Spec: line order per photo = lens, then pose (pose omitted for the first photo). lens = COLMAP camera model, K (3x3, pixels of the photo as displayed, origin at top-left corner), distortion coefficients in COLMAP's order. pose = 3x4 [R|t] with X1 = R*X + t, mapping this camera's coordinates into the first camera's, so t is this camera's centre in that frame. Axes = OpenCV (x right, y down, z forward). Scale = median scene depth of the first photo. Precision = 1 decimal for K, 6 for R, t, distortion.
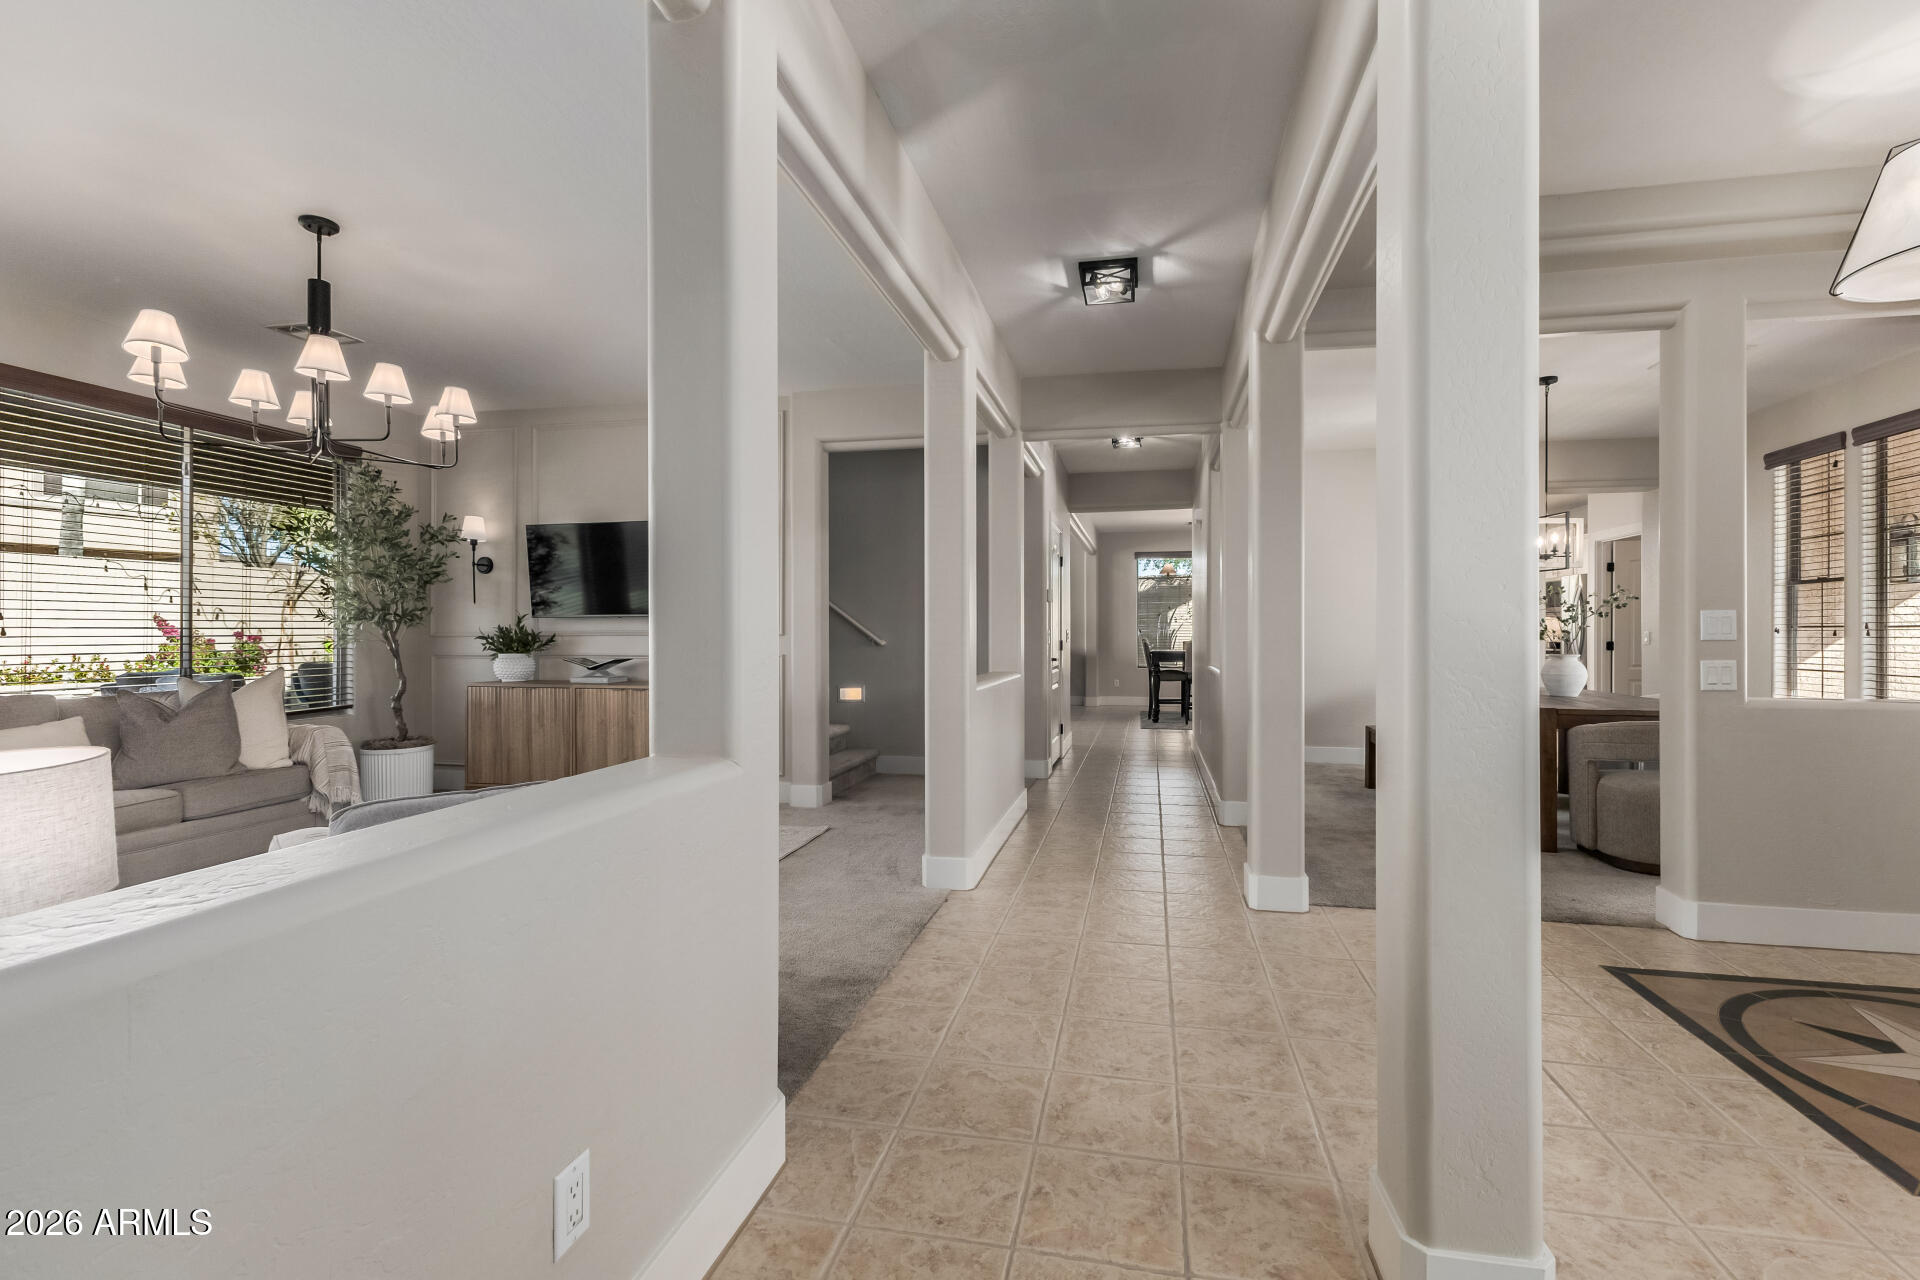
lens RADIAL K [[841.9, 0, 964.8], [0, 841.9, 620.0], [0, 0, 1]] dist [0.009905, -0.000120]
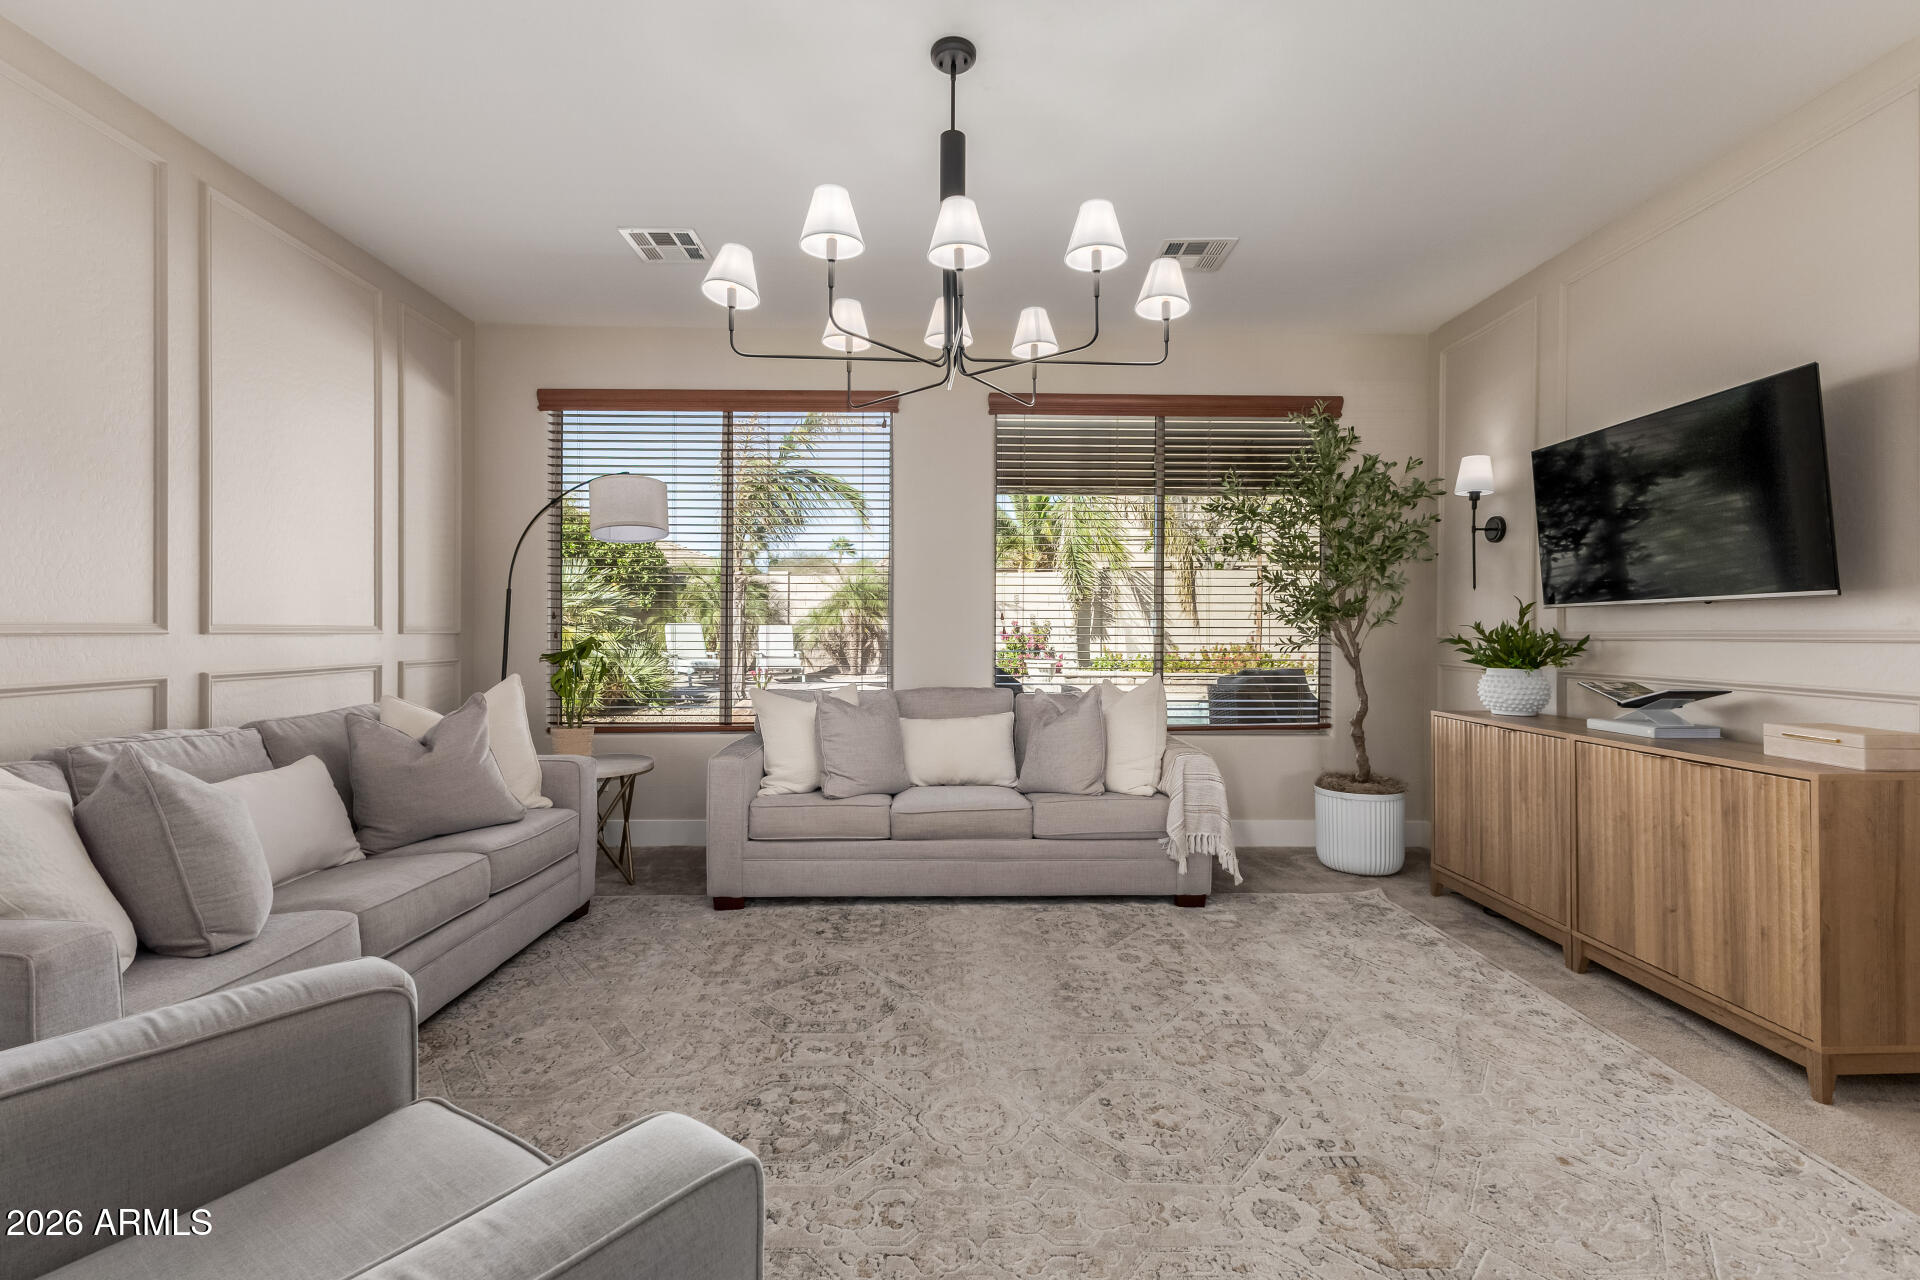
lens RADIAL K [[833.4, 0, 958.0], [0, 833.4, 629.5], [0, 0, 1]] dist [0.007339, -0.000566]
pose [[0.234879, -0.002229, -0.972022, -0.046877], [0.007609, 0.999971, -0.000455, 0.009373], [0.971995, -0.007290, 0.234889, 0.486535]]
